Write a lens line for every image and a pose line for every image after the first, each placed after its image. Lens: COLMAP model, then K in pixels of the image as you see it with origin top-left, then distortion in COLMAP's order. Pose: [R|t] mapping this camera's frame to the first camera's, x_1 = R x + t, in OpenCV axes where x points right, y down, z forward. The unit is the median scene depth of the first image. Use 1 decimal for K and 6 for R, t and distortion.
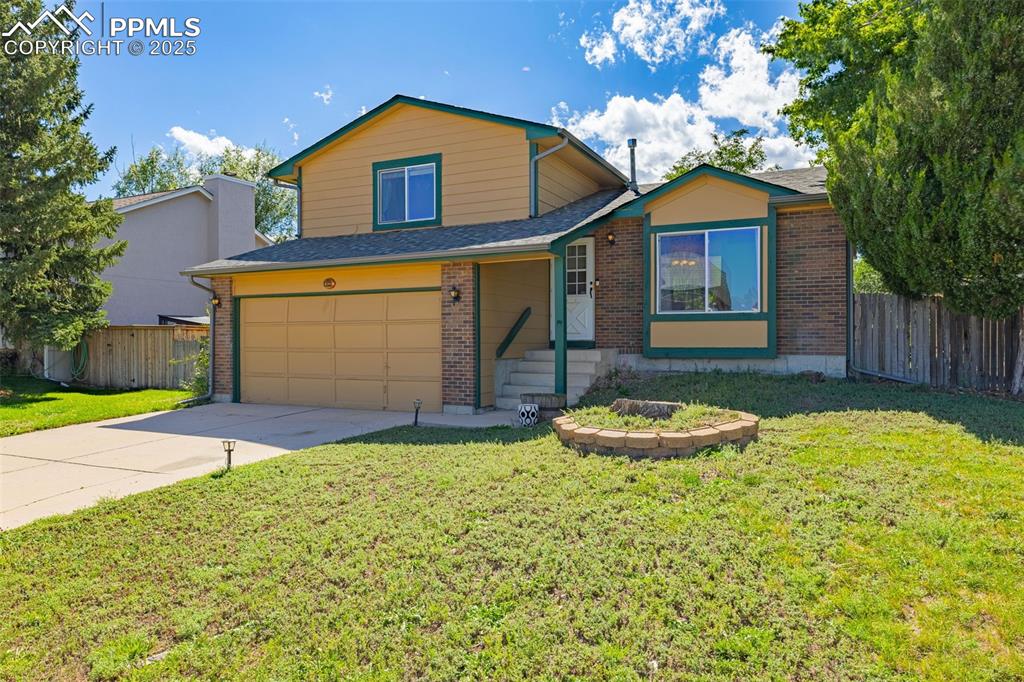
lens RADIAL K [[660.0, 0, 512.5], [0, 660.0, 339.2], [0, 0, 1]] dist [-0.000567, -0.001114]
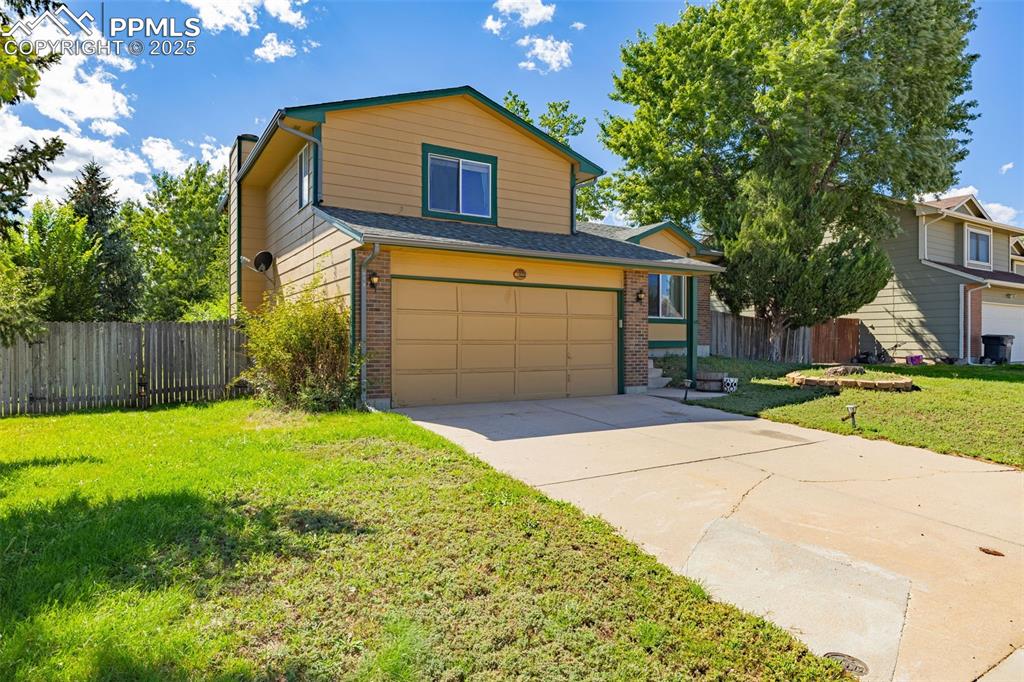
lens RADIAL K [[596.6, 0, 510.5], [0, 596.6, 342.5], [0, 0, 1]] dist [-0.005265, -0.000225]
pose [[0.546360, 0.001154, 0.837550, -0.897539], [-0.003243, 0.999994, 0.000737, 0.014709], [-0.837544, -0.003119, 0.546361, 0.459950]]
